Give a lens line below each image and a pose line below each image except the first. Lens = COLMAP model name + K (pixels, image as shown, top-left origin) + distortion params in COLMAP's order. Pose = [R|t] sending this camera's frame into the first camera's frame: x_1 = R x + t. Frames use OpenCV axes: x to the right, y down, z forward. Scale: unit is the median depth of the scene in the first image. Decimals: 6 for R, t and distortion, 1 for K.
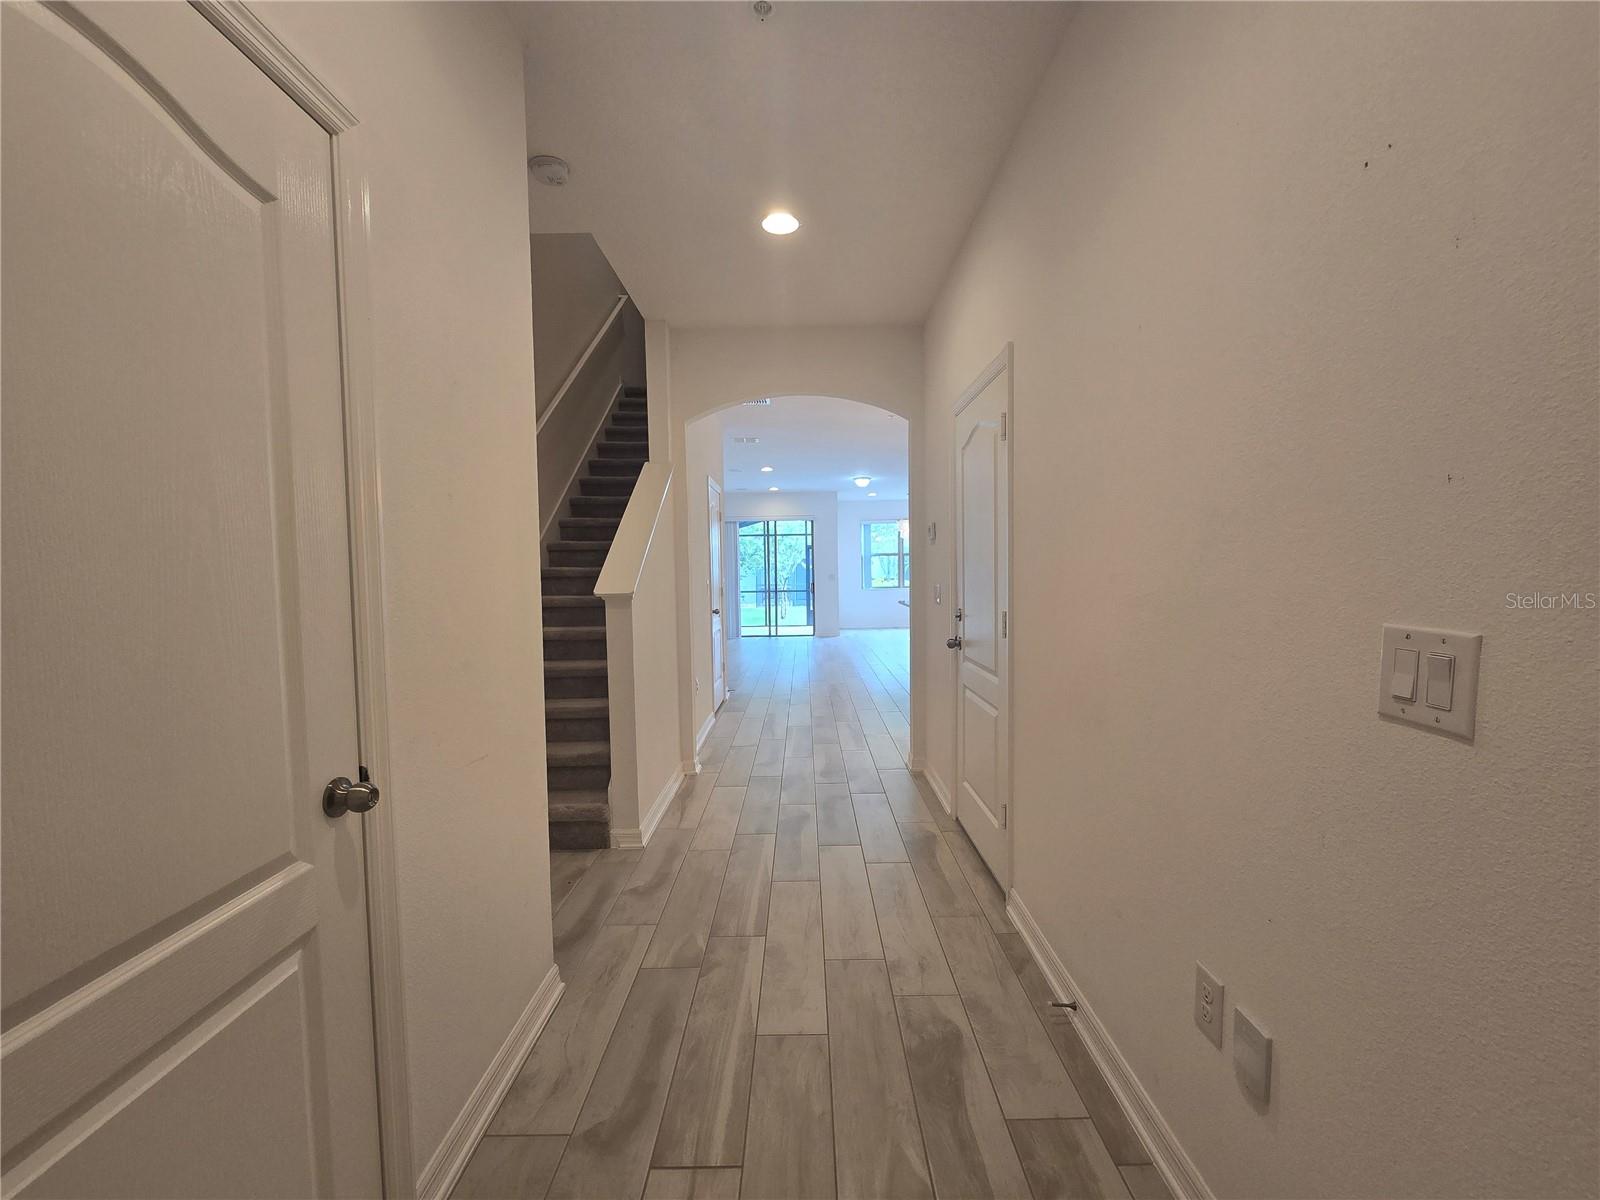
lens RADIAL K [[661.3, 0, 802.8], [0, 661.3, 605.3], [0, 0, 1]] dist [-0.000903, 0.000154]
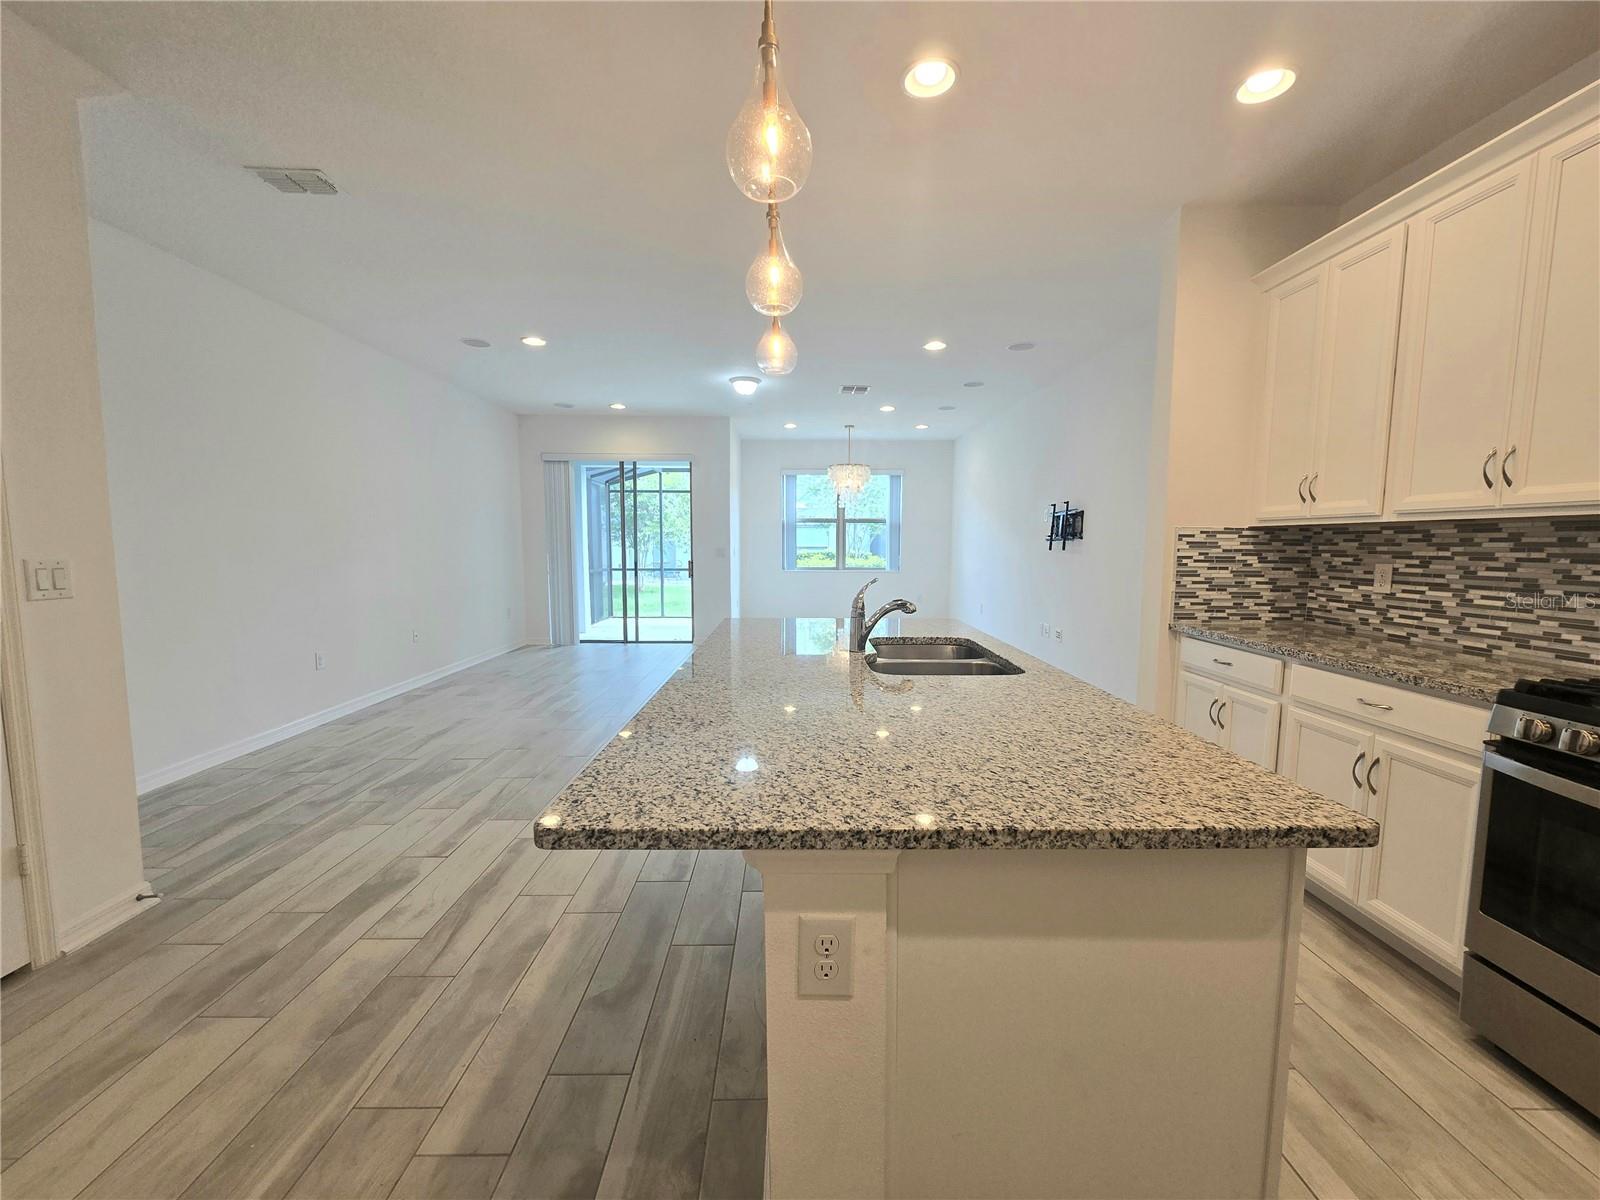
lens RADIAL K [[652.6, 0, 804.5], [0, 652.6, 607.7], [0, 0, 1]] dist [-0.000681, 0.000985]
pose [[0.999645, 0.017534, 0.020069, 0.336067], [-0.018445, 0.998764, 0.046156, -0.058683], [-0.019235, -0.046509, 0.998733, 1.072887]]
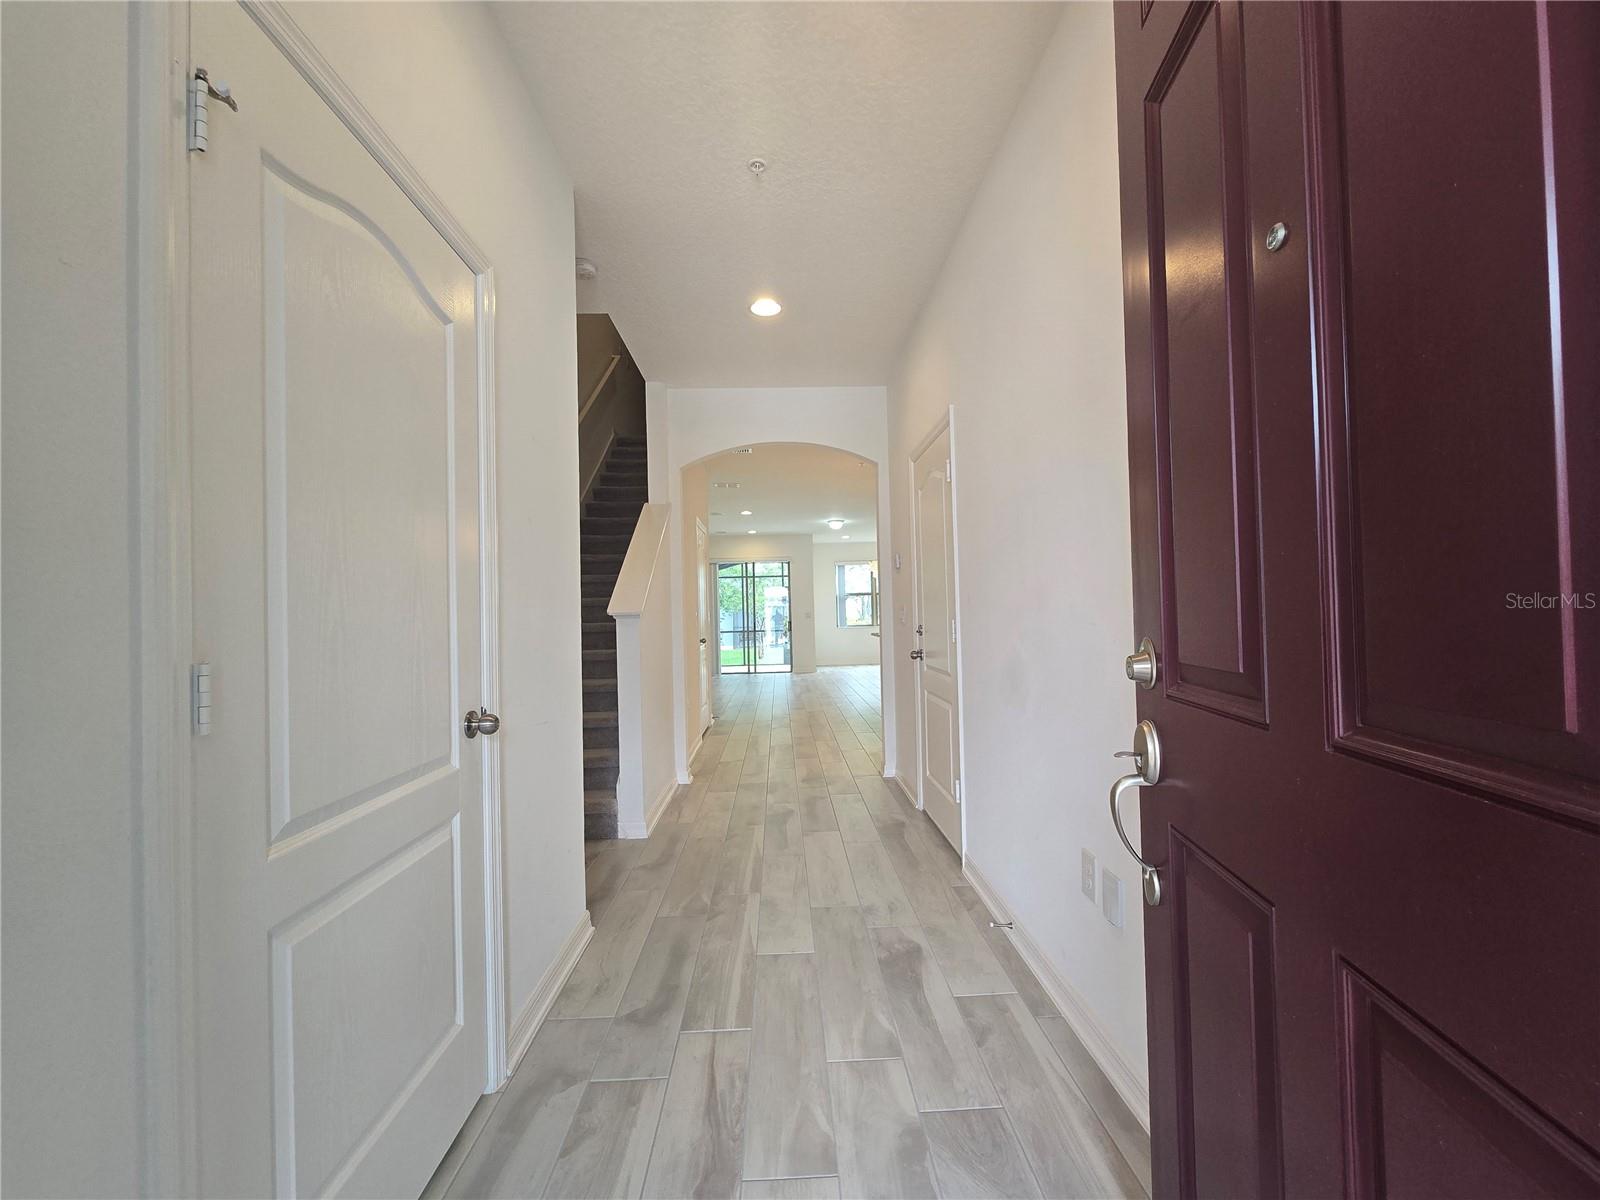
lens RADIAL K [[654.6, 0, 804.3], [0, 654.6, 605.9], [0, 0, 1]] dist [-0.001733, -0.000314]
pose [[0.999186, -0.009060, 0.039306, -0.008912], [0.011631, 0.997773, -0.065675, 0.030319], [-0.038623, 0.066079, 0.997067, -0.098766]]
